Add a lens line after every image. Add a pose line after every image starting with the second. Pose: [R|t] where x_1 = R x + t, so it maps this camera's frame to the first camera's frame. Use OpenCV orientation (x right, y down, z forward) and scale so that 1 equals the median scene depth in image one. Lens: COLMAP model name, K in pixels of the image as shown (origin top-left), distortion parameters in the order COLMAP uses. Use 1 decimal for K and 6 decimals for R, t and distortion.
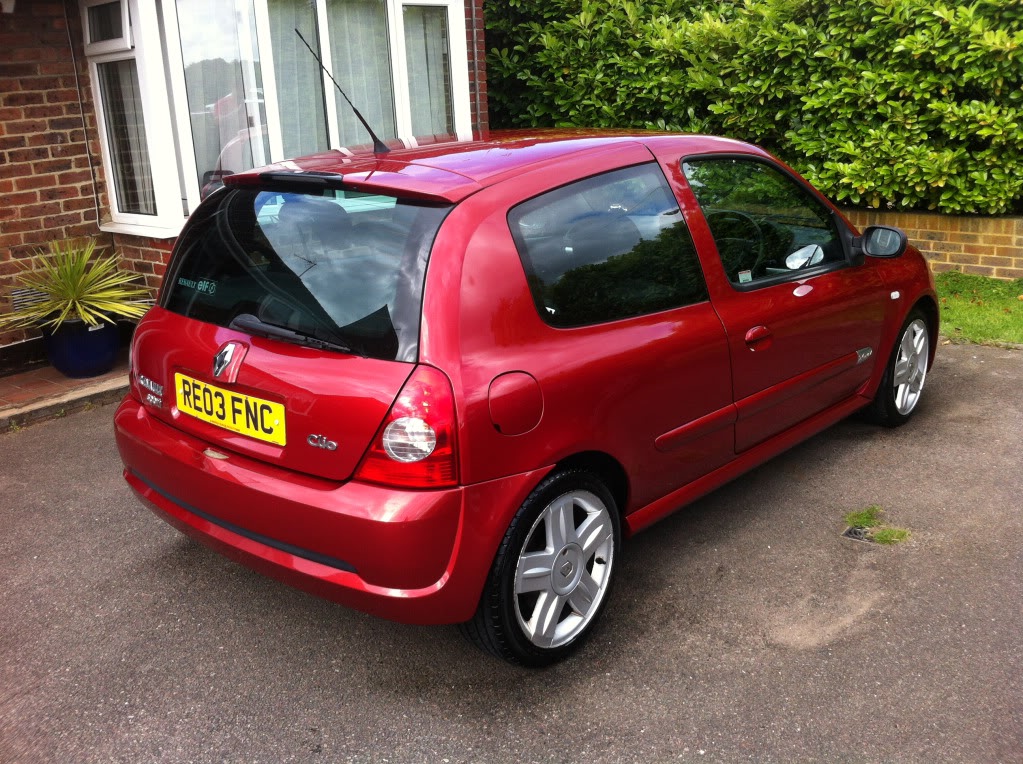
lens RADIAL K [[1036.1, 0, 507.8], [0, 1036.1, 384.2], [0, 0, 1]] dist [0.026737, -0.156649]
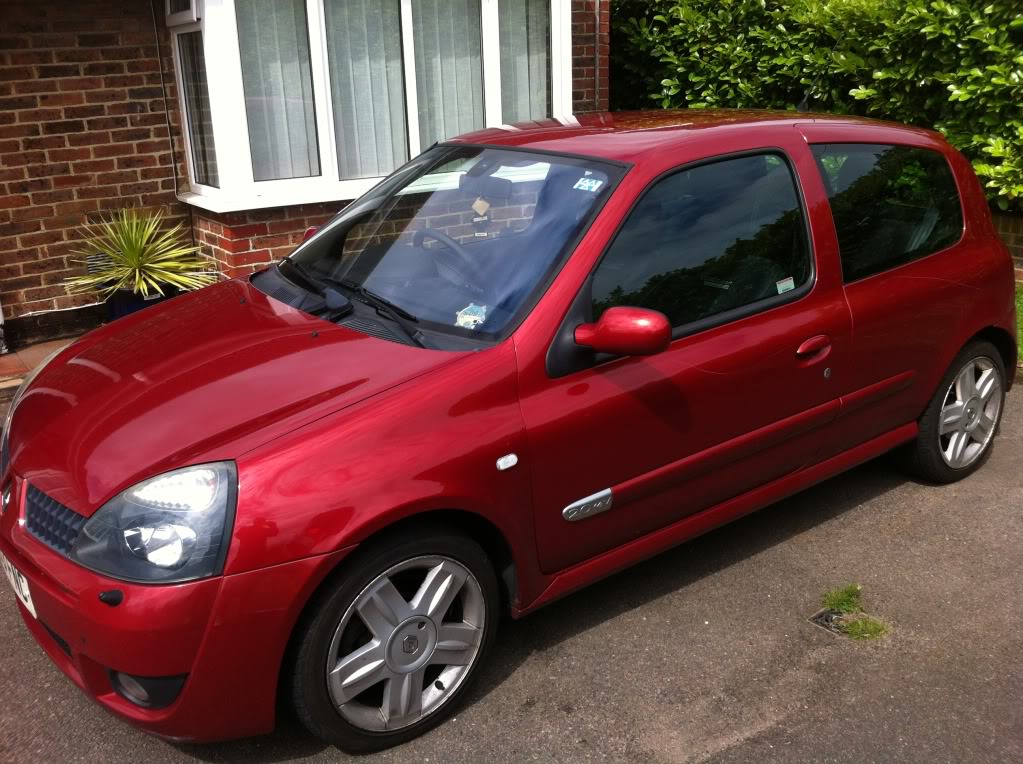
lens RADIAL K [[1036.1, 0, 507.8], [0, 1036.1, 384.2], [0, 0, 1]] dist [0.026737, -0.156649]
pose [[0.969960, 0.094208, -0.224283, 0.173676], [-0.084914, 0.995095, 0.050753, -0.048395], [0.227964, -0.030184, 0.973202, 0.077464]]
